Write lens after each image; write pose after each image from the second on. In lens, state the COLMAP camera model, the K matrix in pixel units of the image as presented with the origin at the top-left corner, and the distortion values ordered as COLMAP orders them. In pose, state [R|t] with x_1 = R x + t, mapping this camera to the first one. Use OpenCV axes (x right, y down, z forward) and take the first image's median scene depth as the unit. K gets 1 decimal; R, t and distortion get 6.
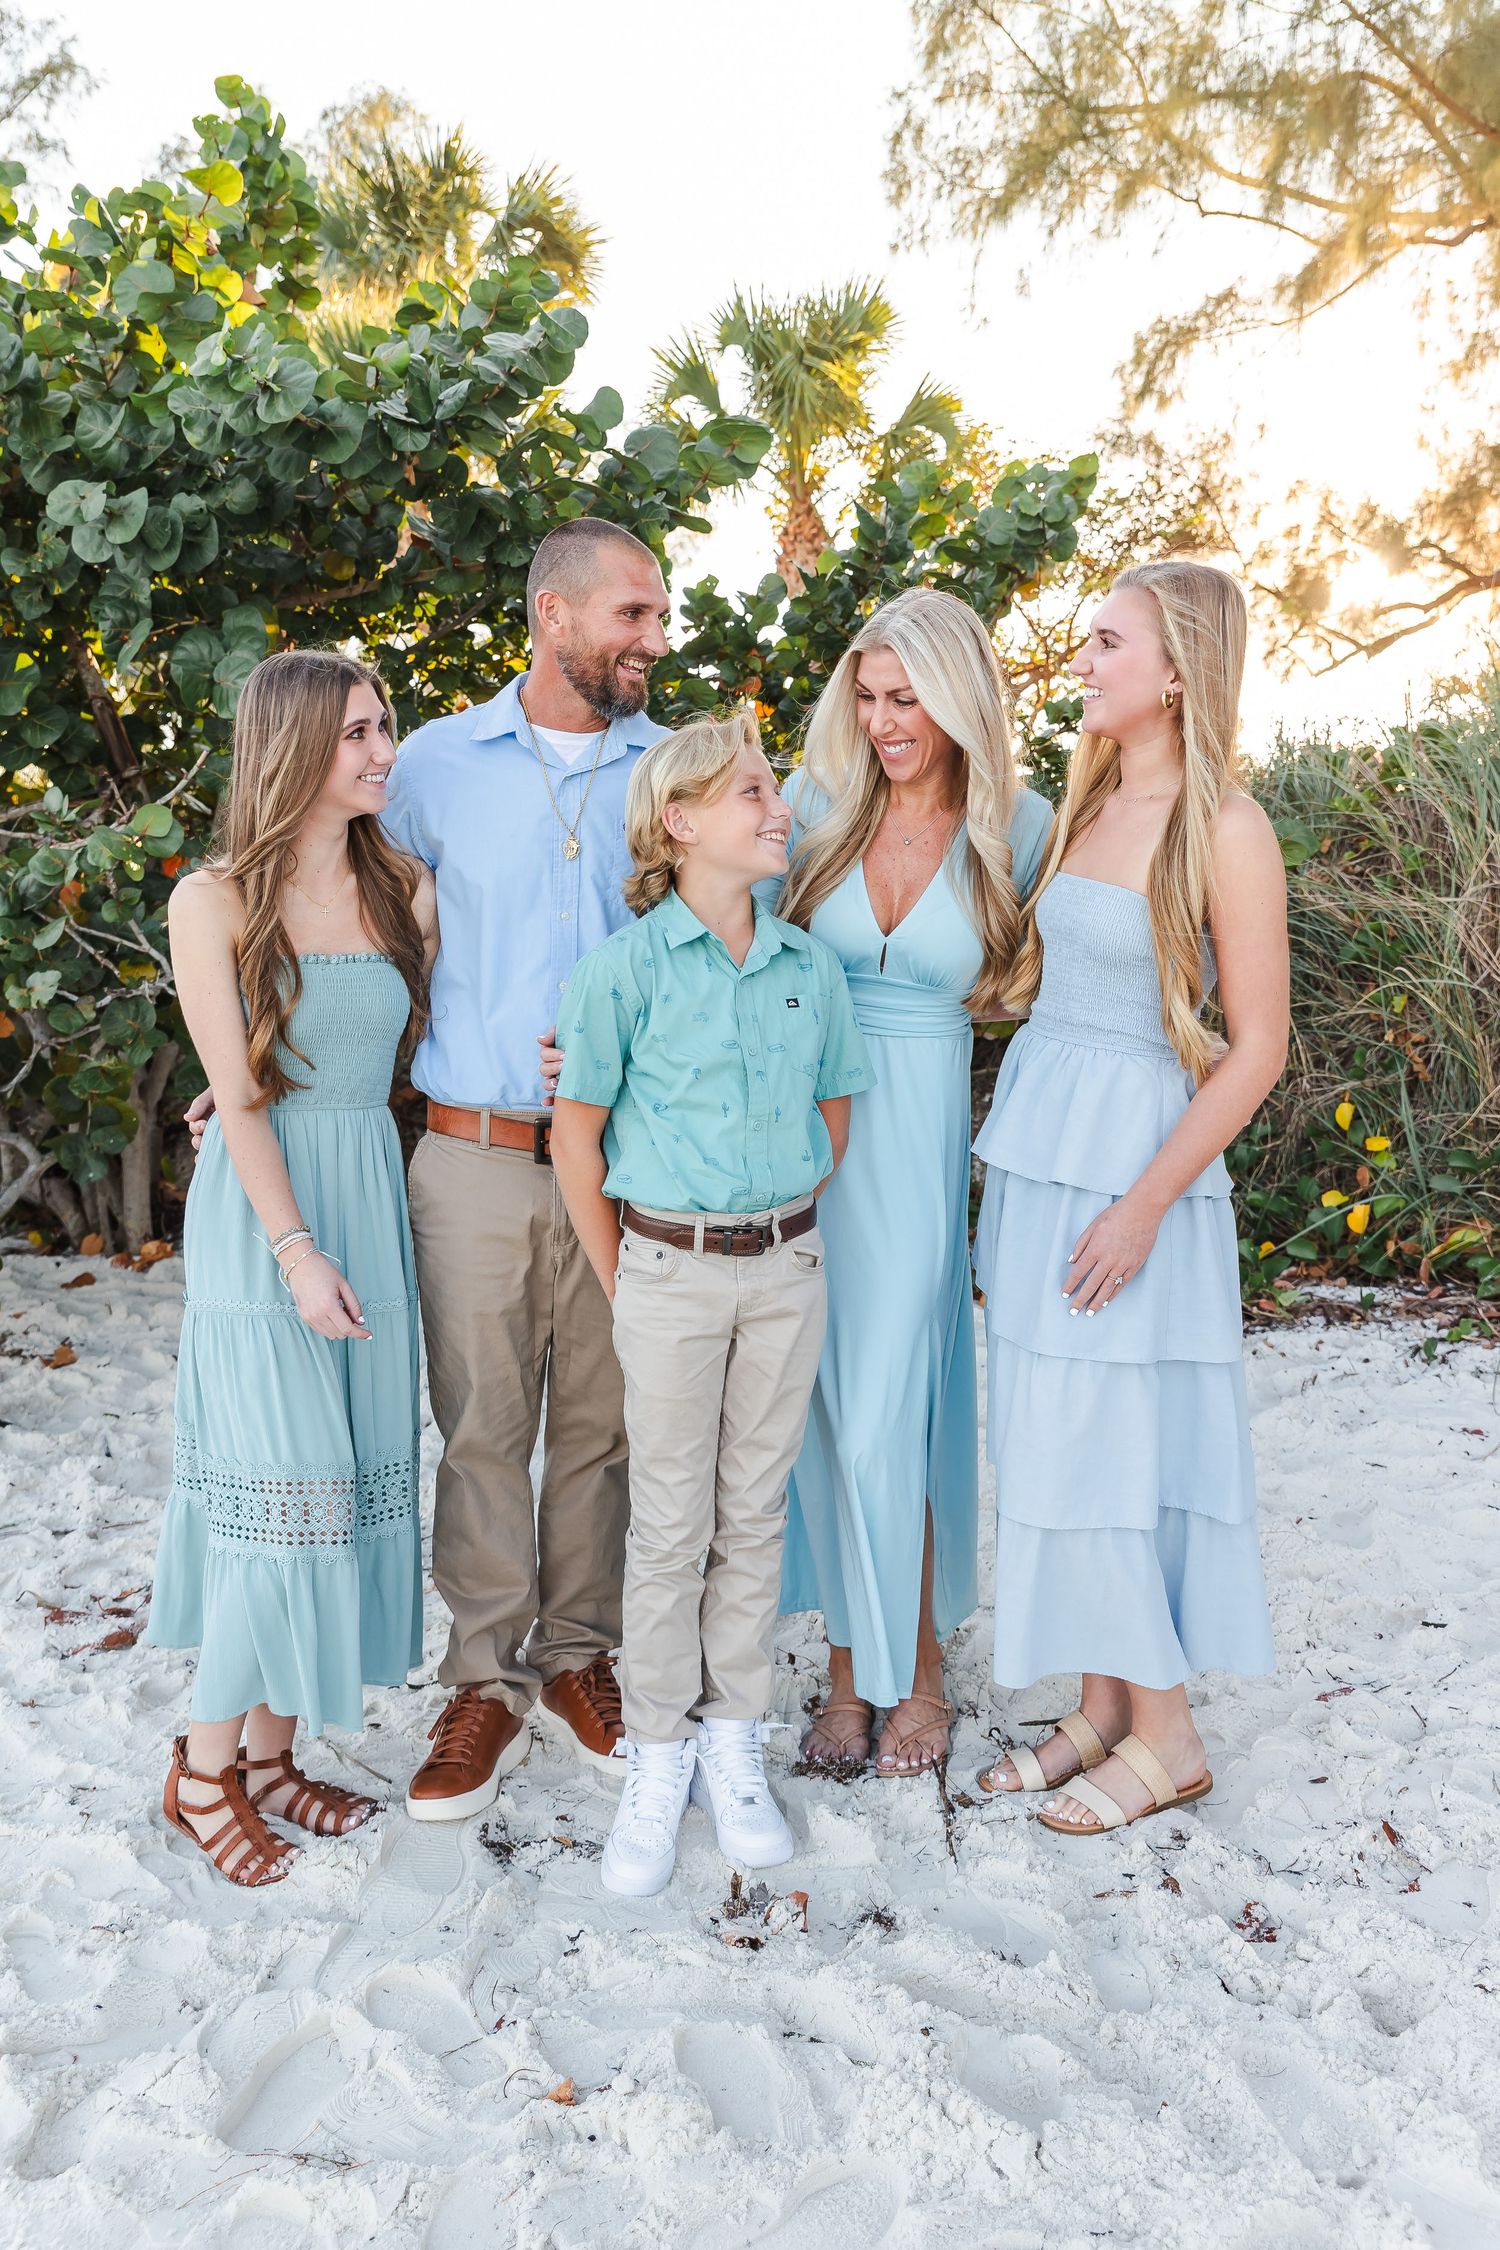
lens RADIAL K [[2043.9, 0, 750.0], [0, 2043.9, 1125.0], [0, 0, 1]] dist [-0.003027, -0.006652]
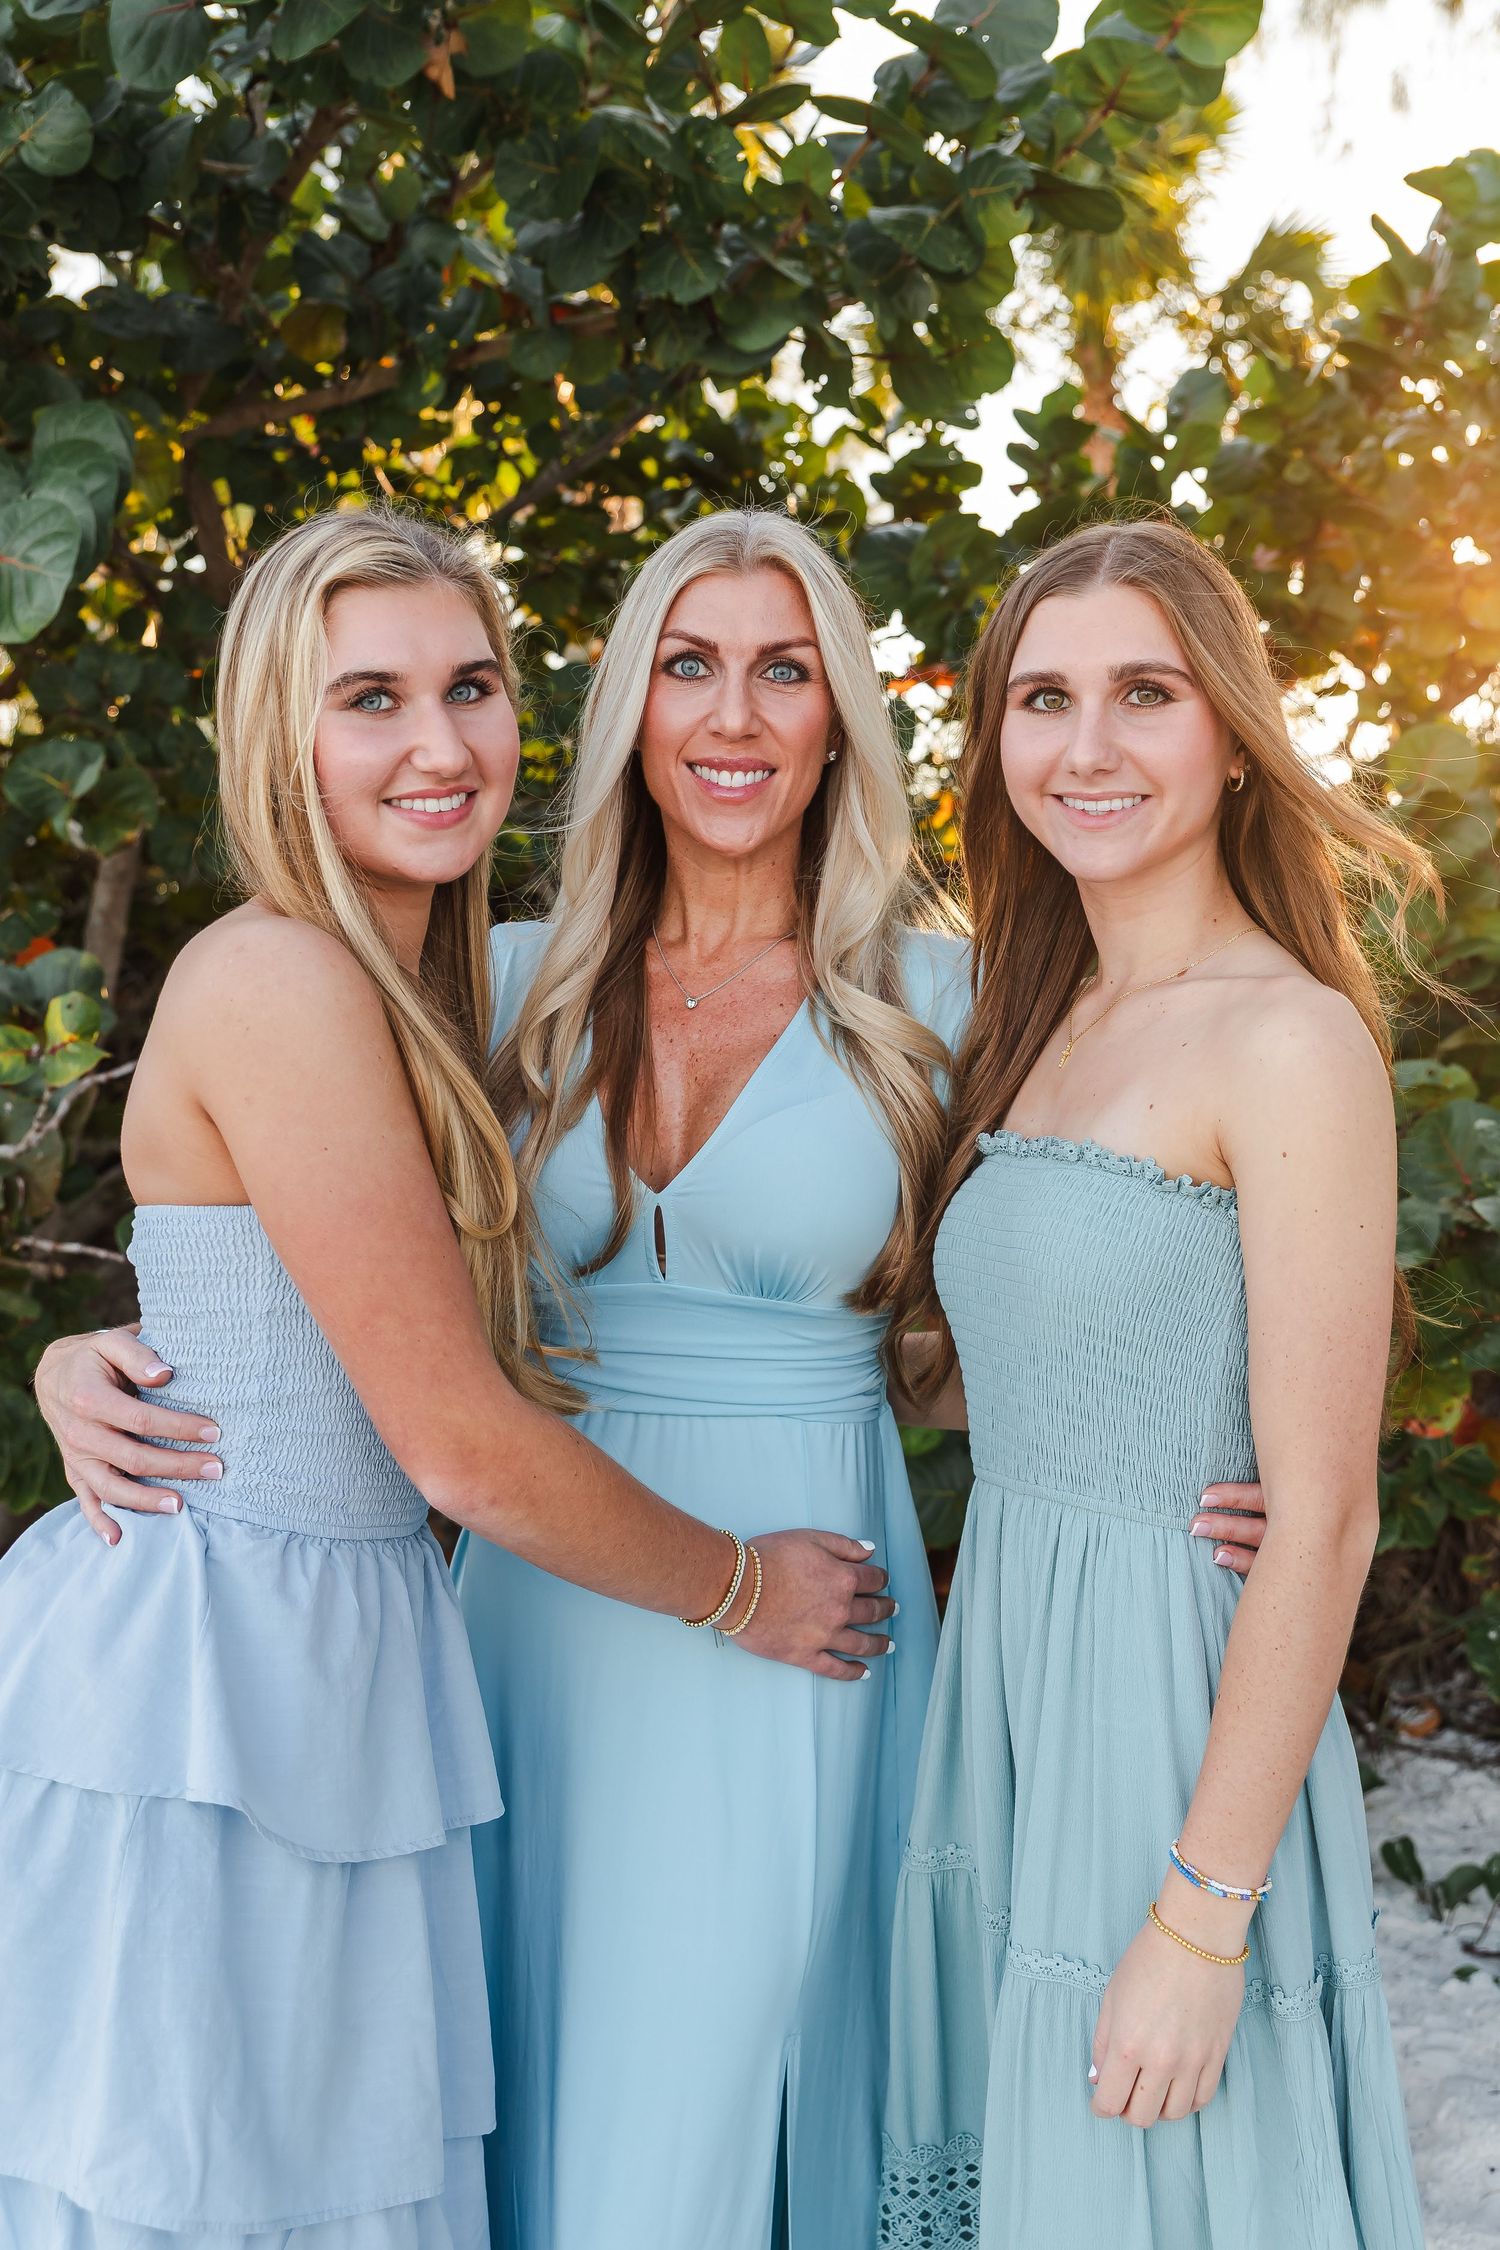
lens RADIAL K [[2193.8, 0, 750.0], [0, 2193.8, 1125.0], [0, 0, 1]] dist [0.001906, -0.010365]
pose [[0.996194, 0.003248, -0.087103, -0.054356], [-0.004758, 0.999842, -0.017138, -0.080329], [0.087033, 0.017487, 0.996052, 0.491811]]
